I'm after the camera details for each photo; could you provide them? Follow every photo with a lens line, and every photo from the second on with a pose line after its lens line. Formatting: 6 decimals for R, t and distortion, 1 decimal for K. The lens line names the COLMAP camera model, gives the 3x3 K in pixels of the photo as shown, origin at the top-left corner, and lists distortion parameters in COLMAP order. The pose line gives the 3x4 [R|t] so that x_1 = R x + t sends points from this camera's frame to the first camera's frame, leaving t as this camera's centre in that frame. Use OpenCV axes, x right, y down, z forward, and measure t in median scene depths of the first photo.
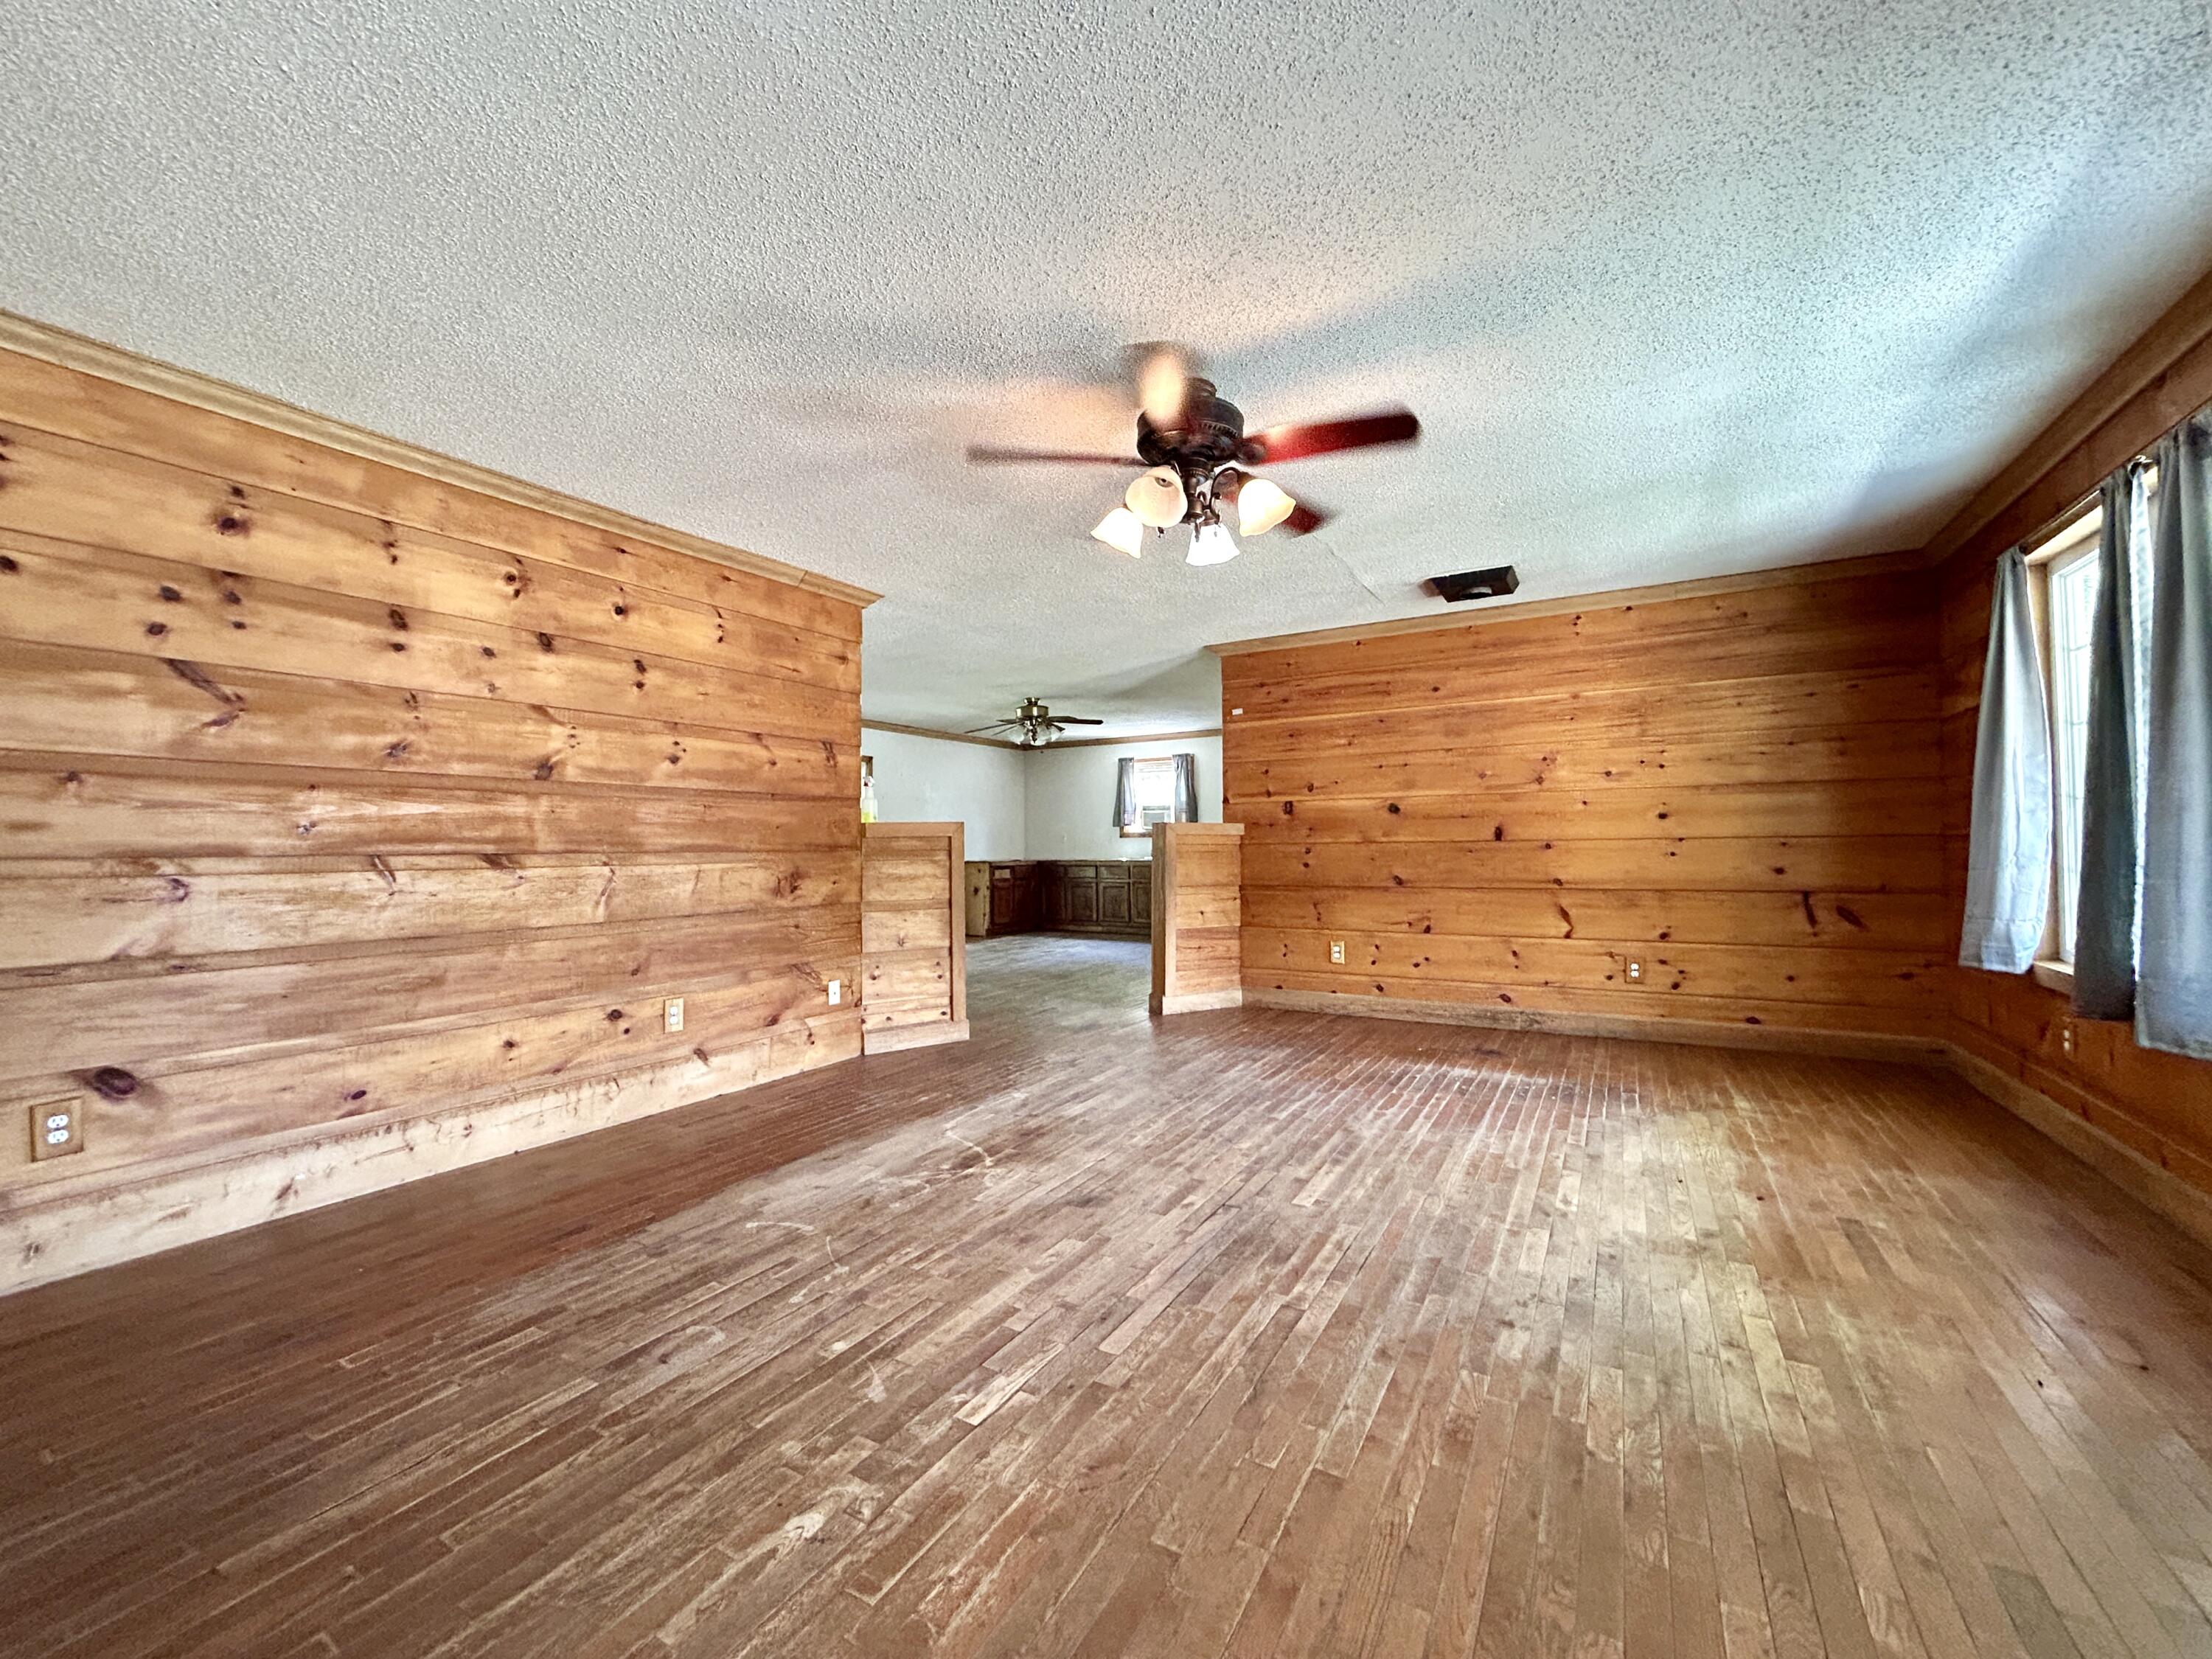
lens RADIAL K [[894.0, 0, 1090.8], [0, 894.0, 828.5], [0, 0, 1]] dist [-0.002481, 0.000888]
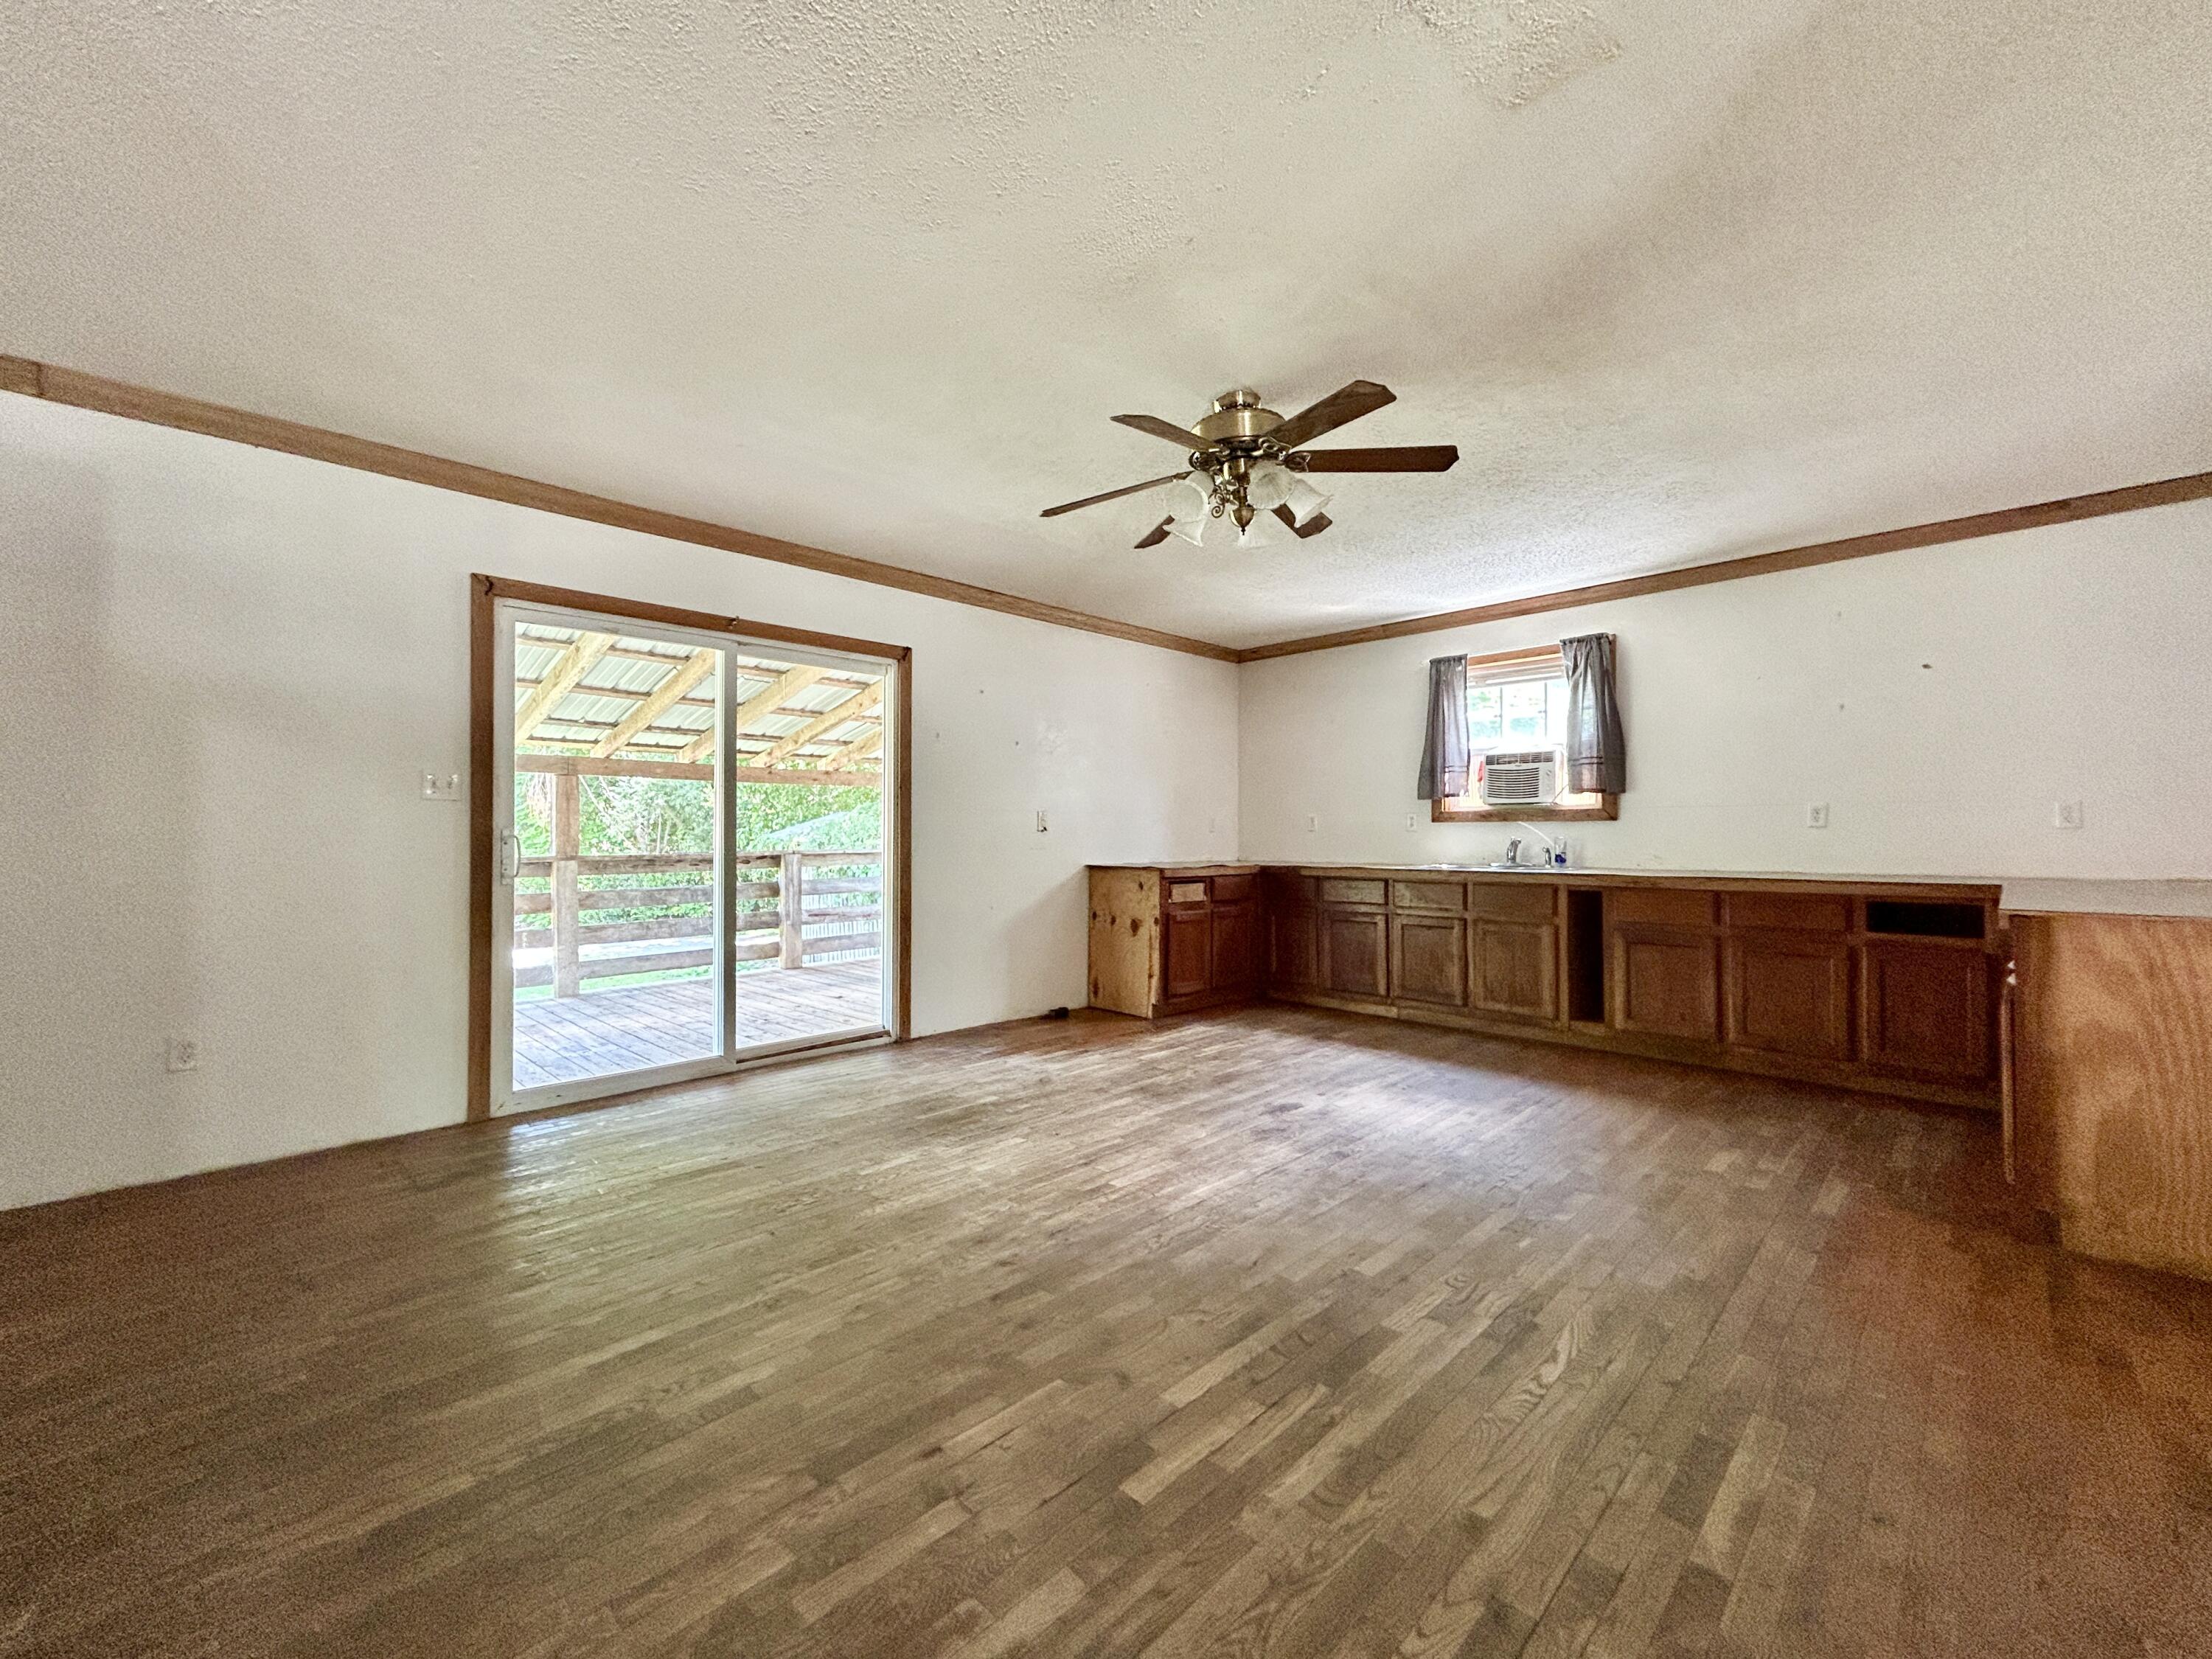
lens RADIAL K [[894.0, 0, 1095.0], [0, 894.0, 825.1], [0, 0, 1]] dist [-0.002481, 0.000888]
pose [[0.968067, 0.006603, -0.250606, -0.072441], [-0.004547, 0.999951, 0.008782, 0.026772], [0.250652, -0.007362, 0.968049, 1.482009]]
